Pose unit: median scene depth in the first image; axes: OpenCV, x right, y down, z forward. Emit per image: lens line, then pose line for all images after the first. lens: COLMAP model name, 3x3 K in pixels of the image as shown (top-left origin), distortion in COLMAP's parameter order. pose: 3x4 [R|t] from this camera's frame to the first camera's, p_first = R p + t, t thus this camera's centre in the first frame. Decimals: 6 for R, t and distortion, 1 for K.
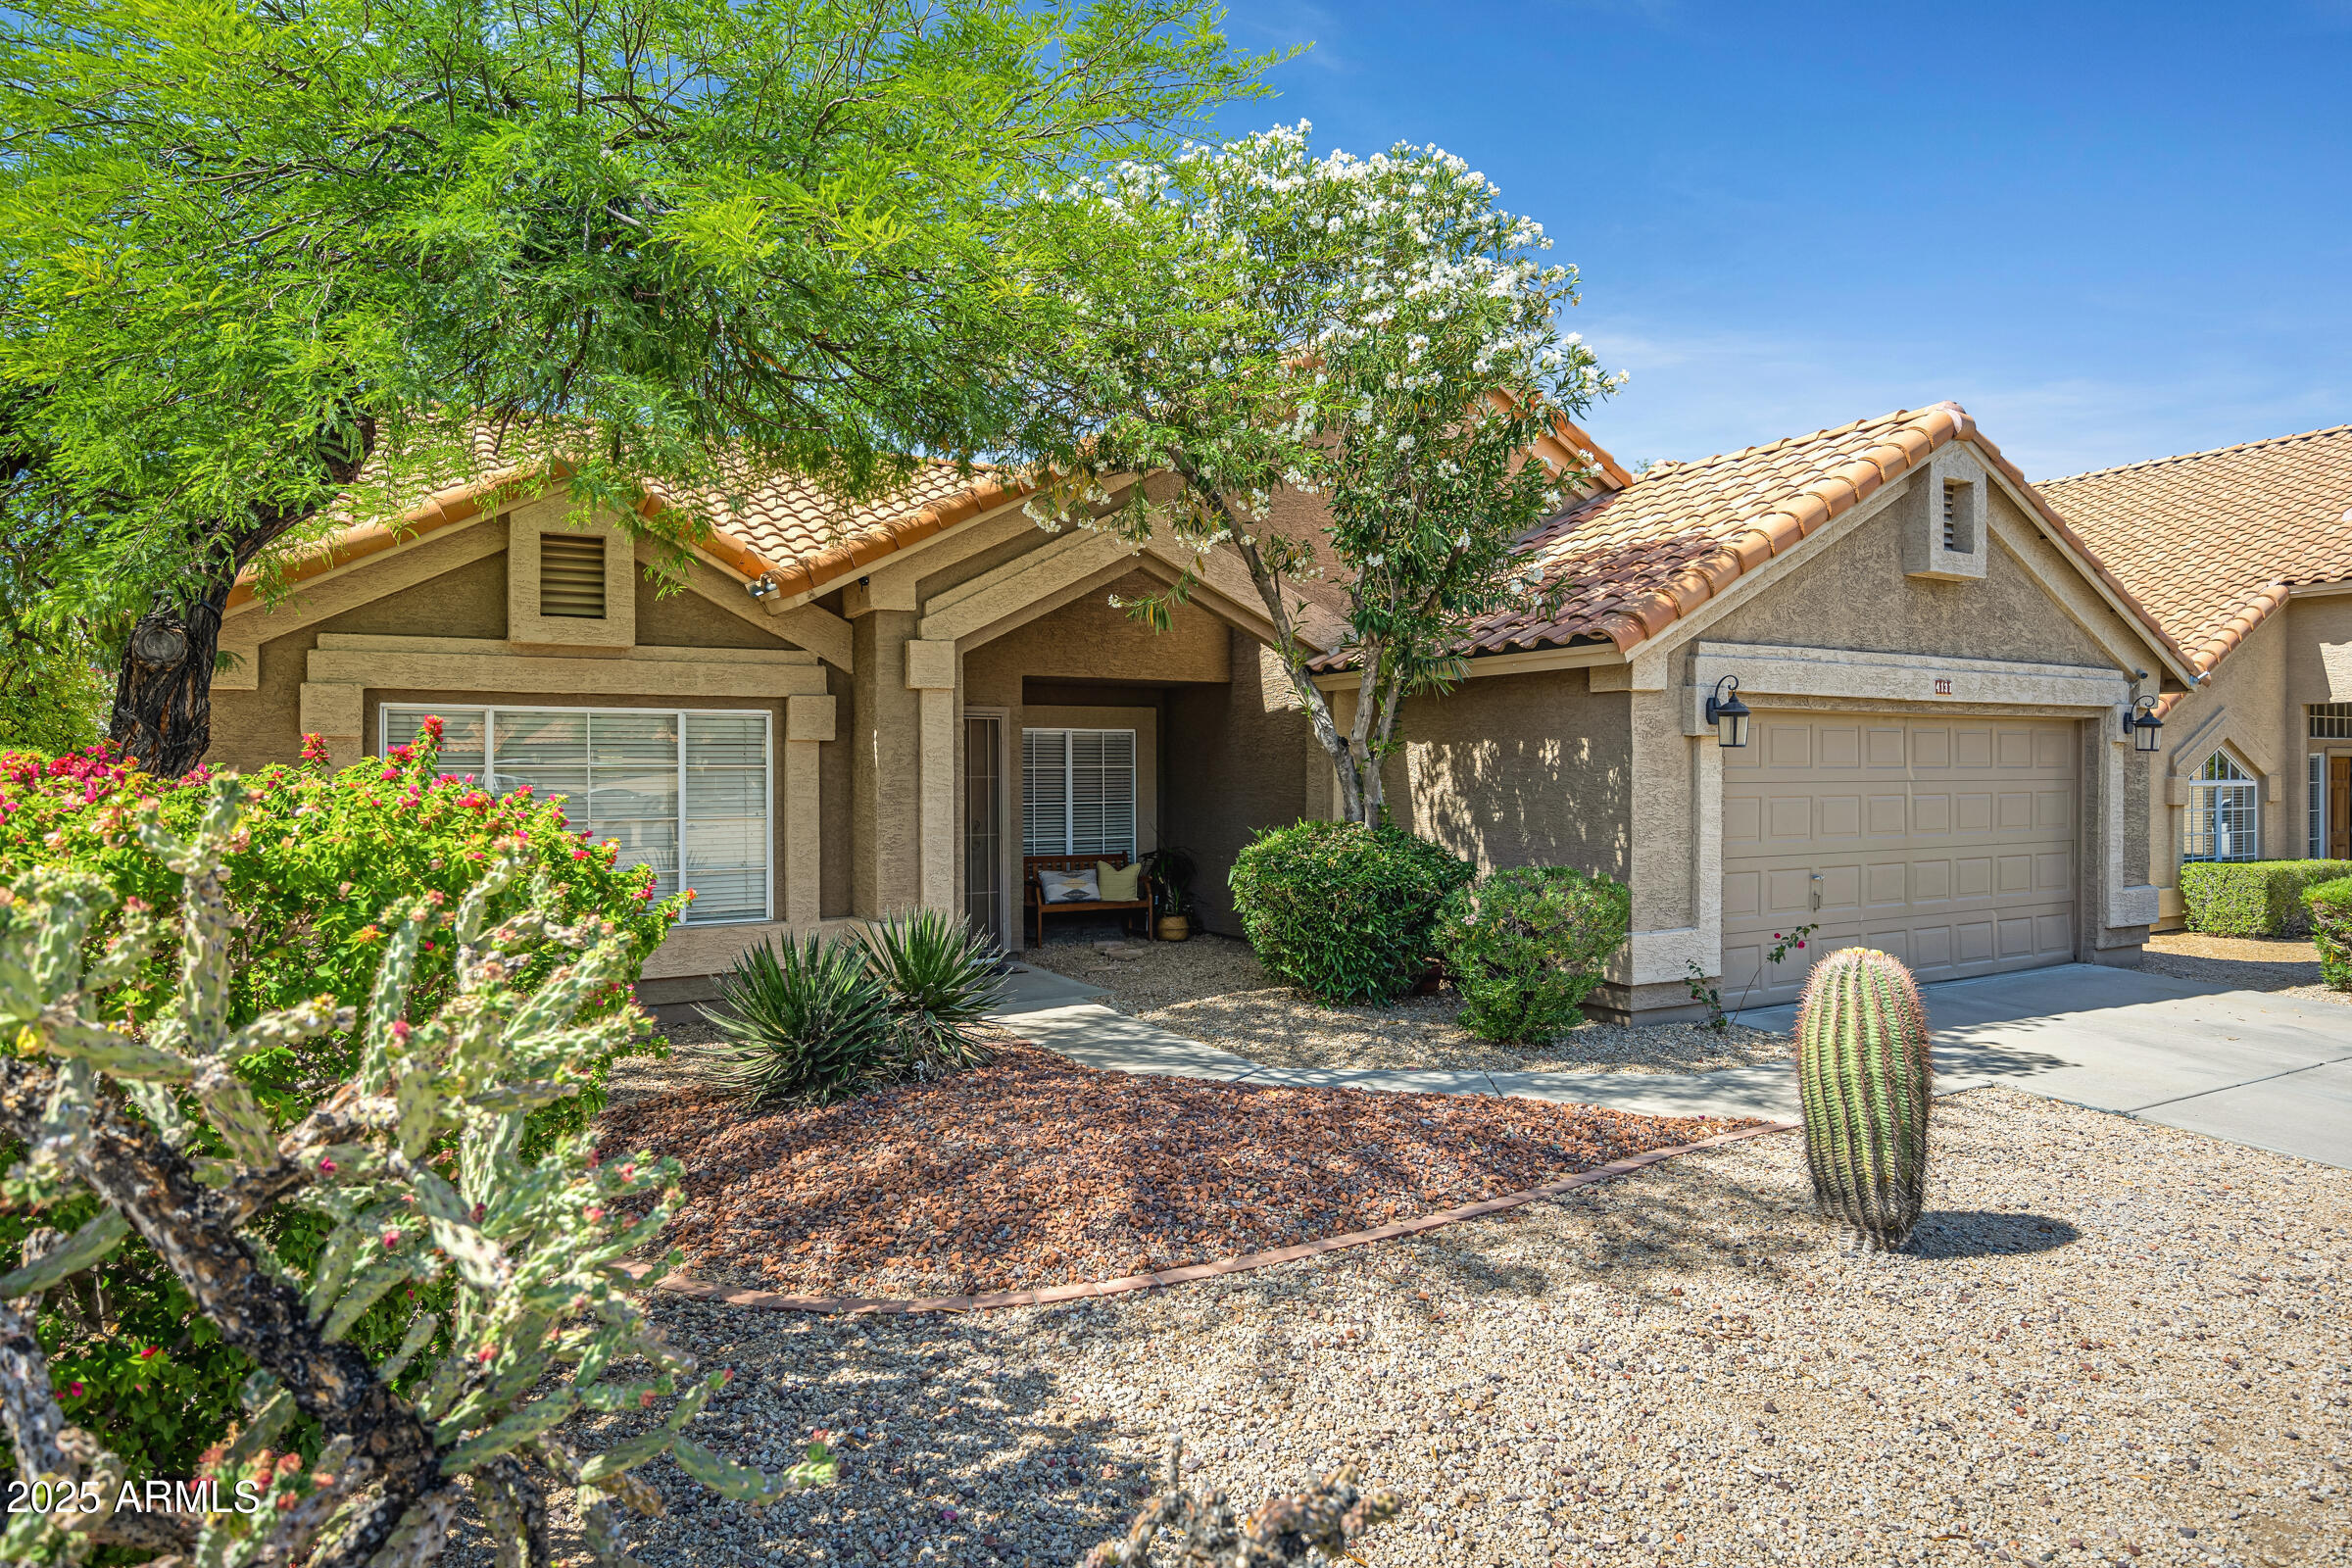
lens RADIAL K [[1367.0, 0, 1187.3], [0, 1367.0, 775.3], [0, 0, 1]] dist [-0.009089, 0.003857]
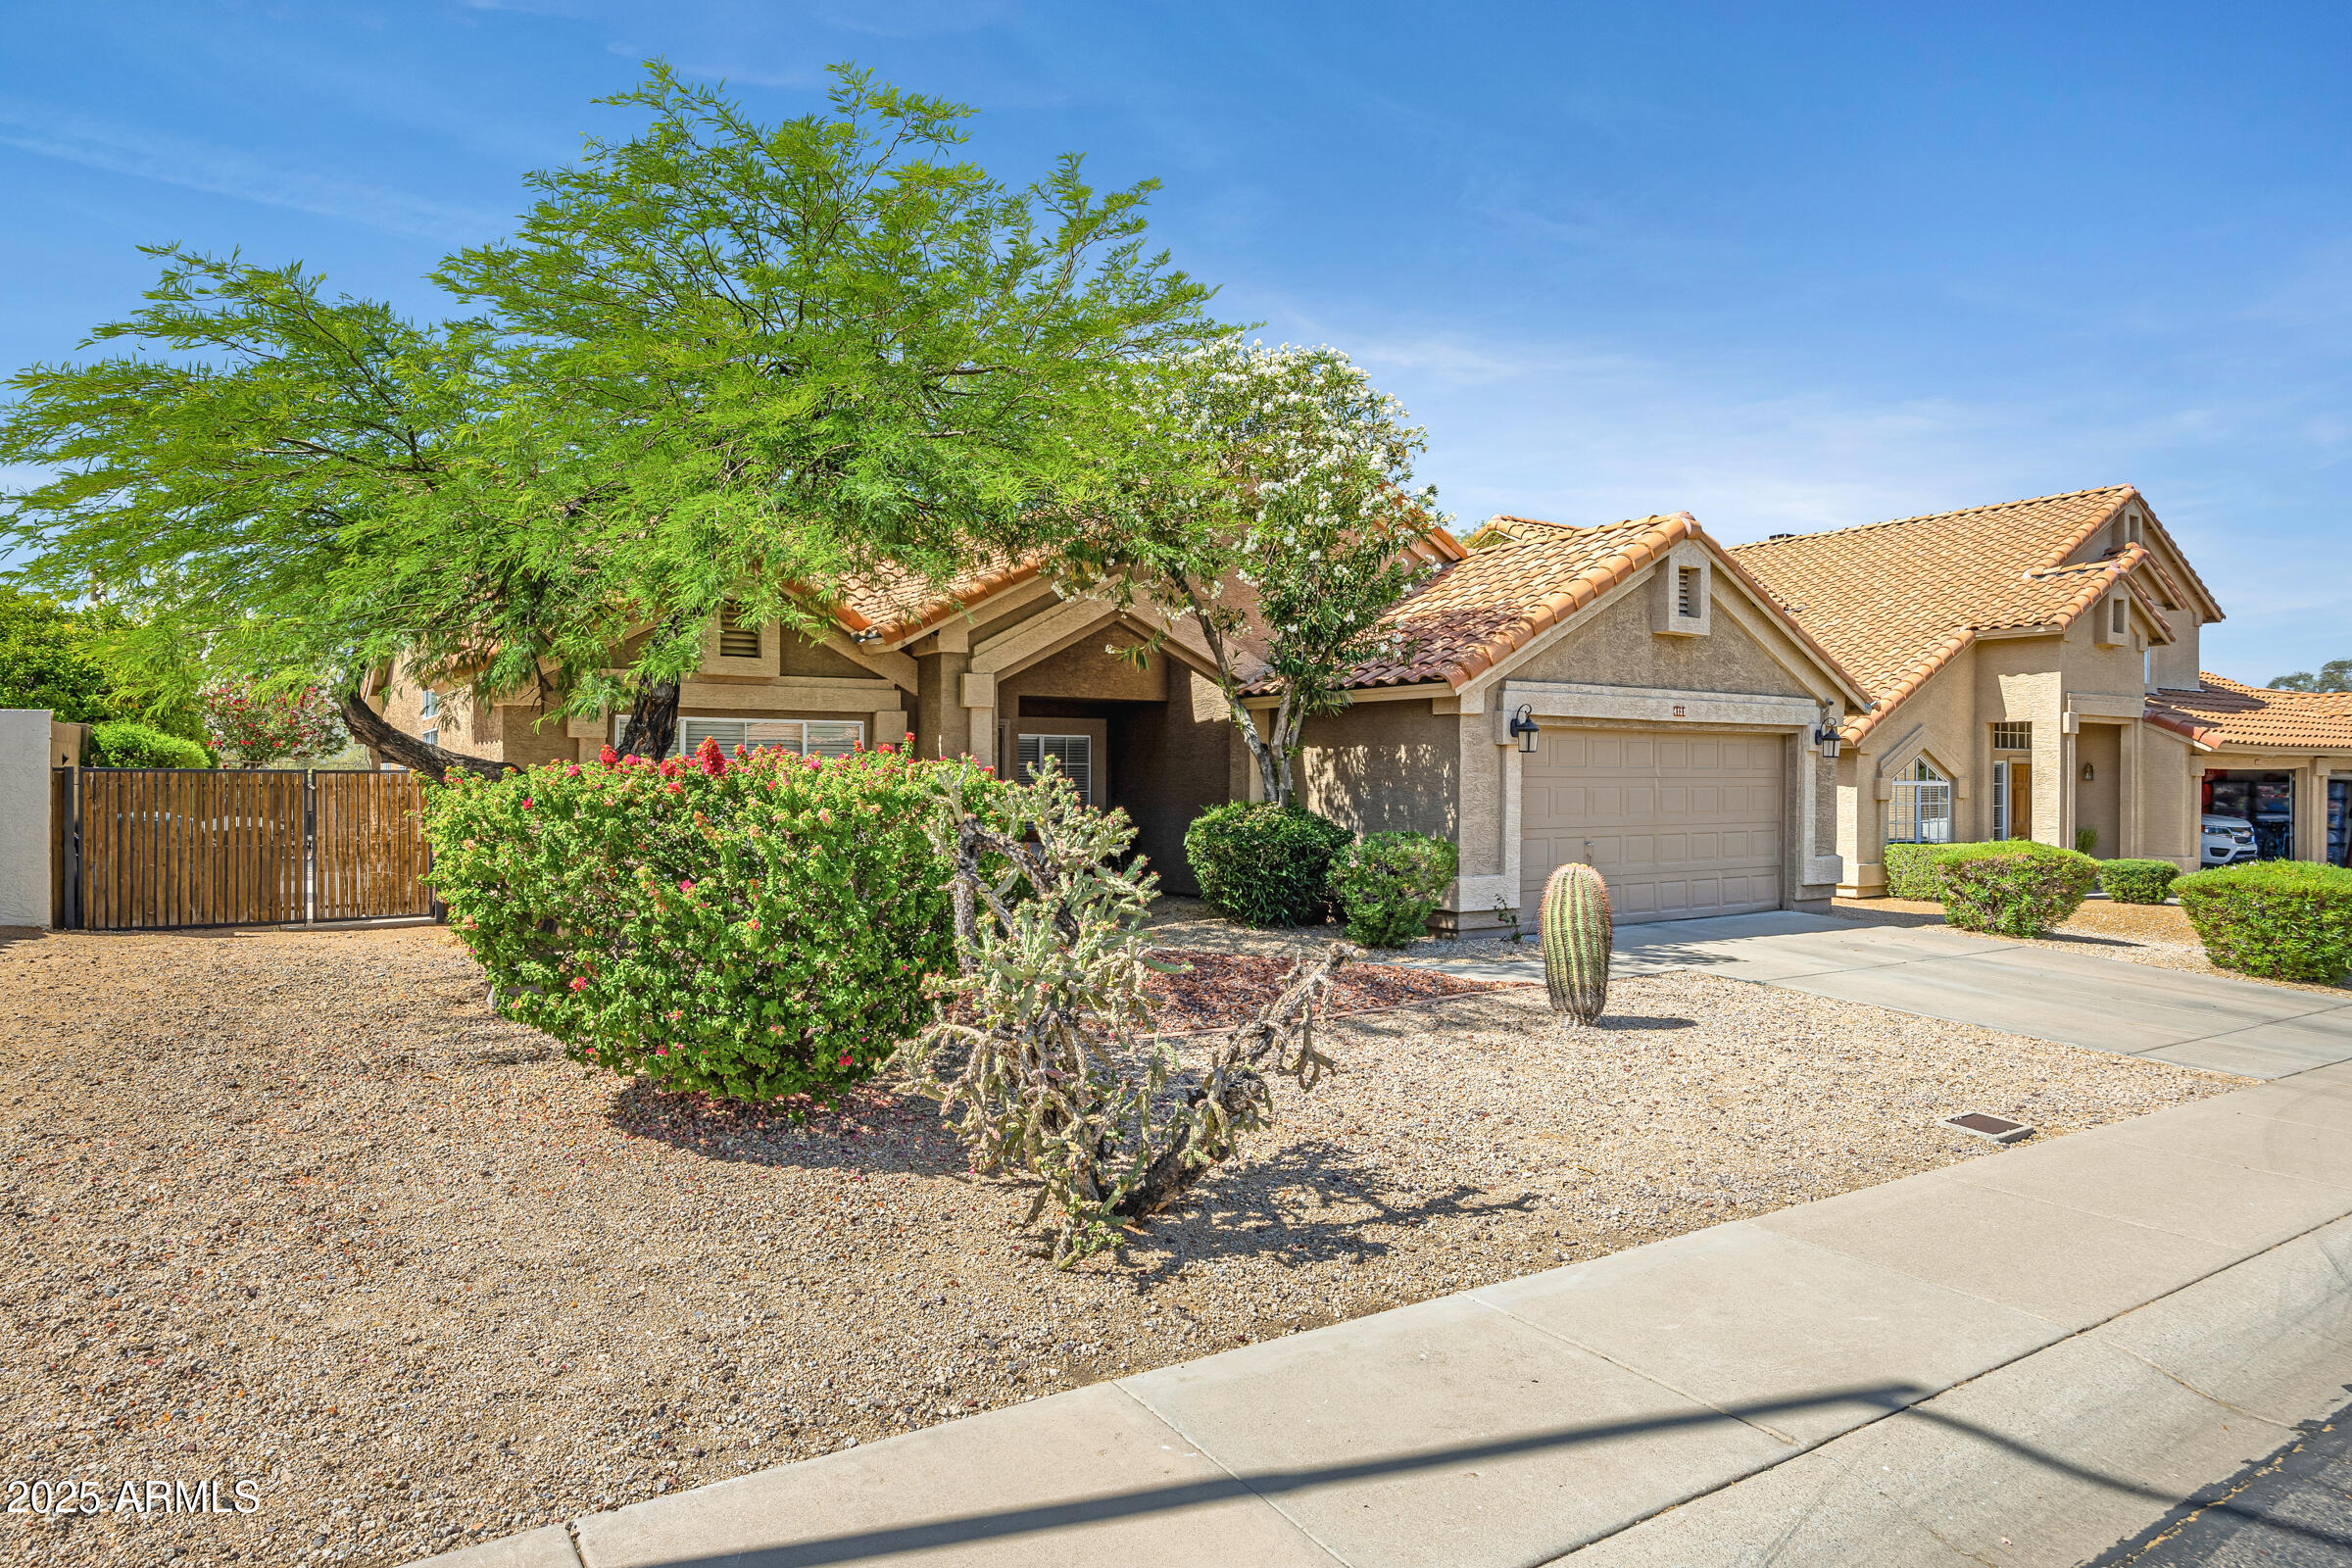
lens RADIAL K [[1319.3, 0, 1099.7], [0, 1319.3, 767.8], [0, 0, 1]] dist [-0.004465, -0.002160]
pose [[0.999398, 0.007521, 0.033860, -0.108076], [-0.007326, 0.999956, -0.005873, 0.007557], [-0.033902, 0.005621, 0.999409, -0.395791]]
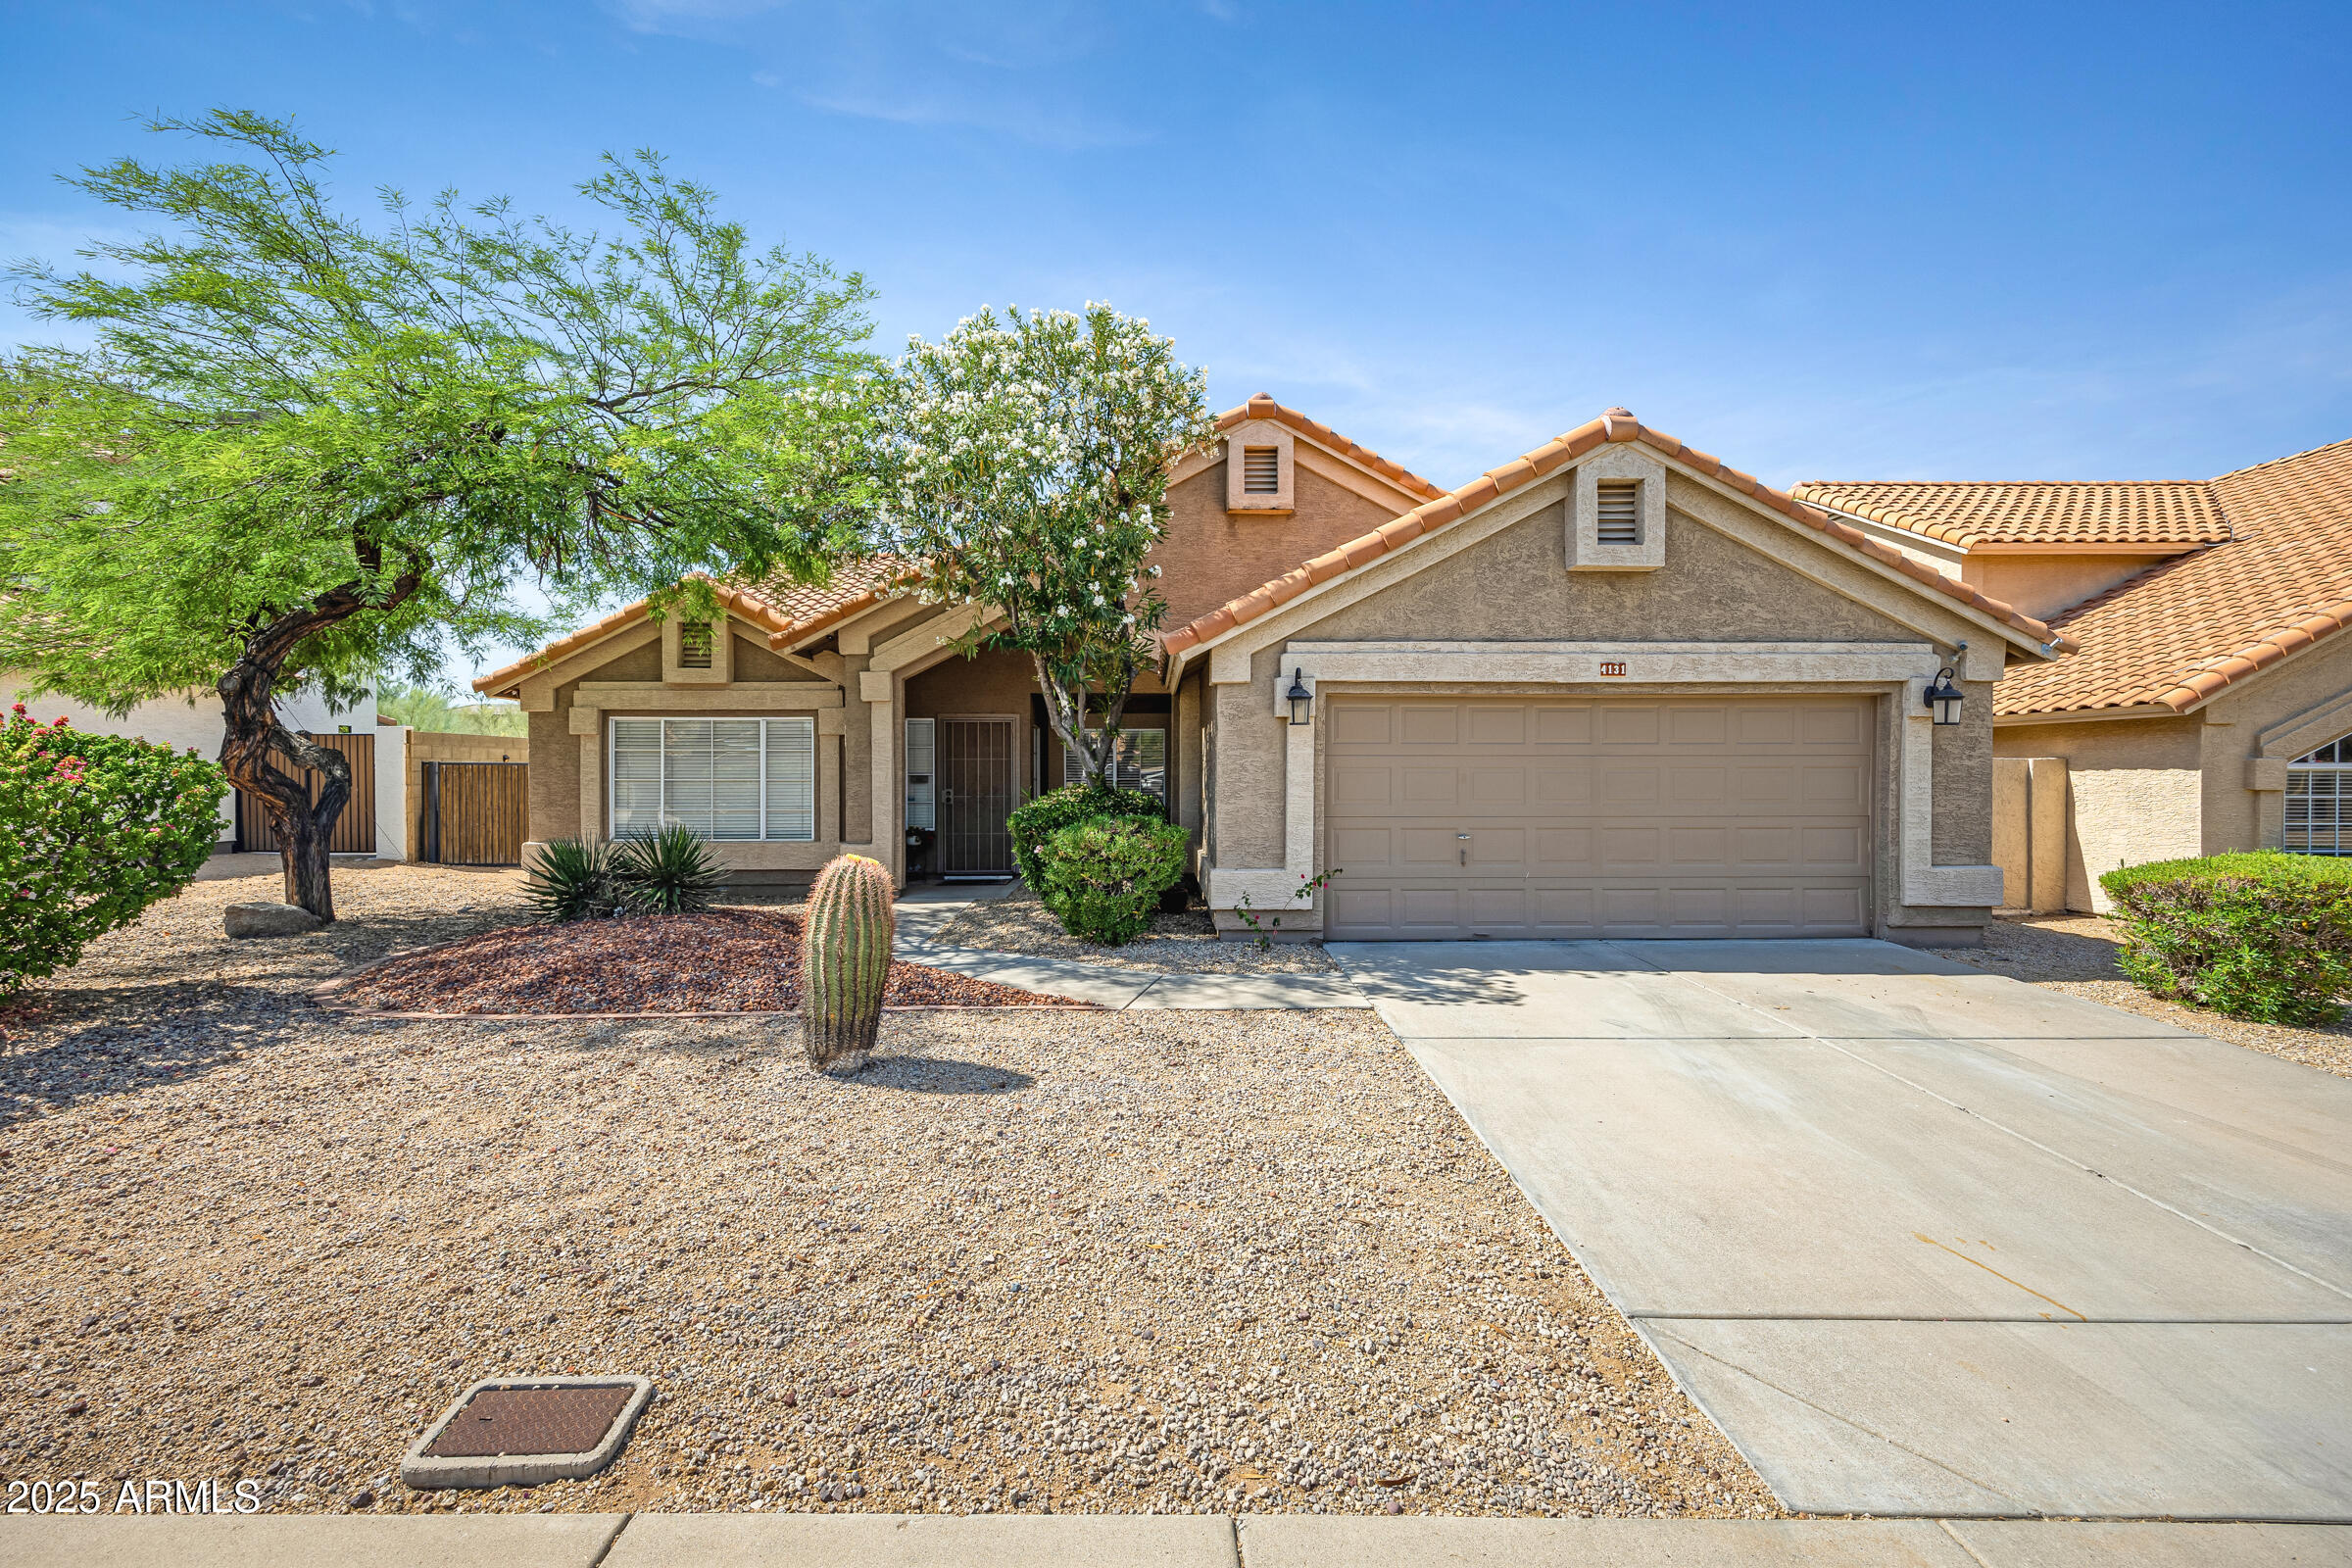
lens RADIAL K [[957.1, 0, 1171.2], [0, 957.1, 781.6], [0, 0, 1]] dist [0.009727, -0.000205]
pose [[0.880144, 0.005484, -0.474676, 0.676407], [-0.002622, 0.999974, 0.006690, 0.024106], [0.474700, -0.004644, 0.880135, 0.167008]]
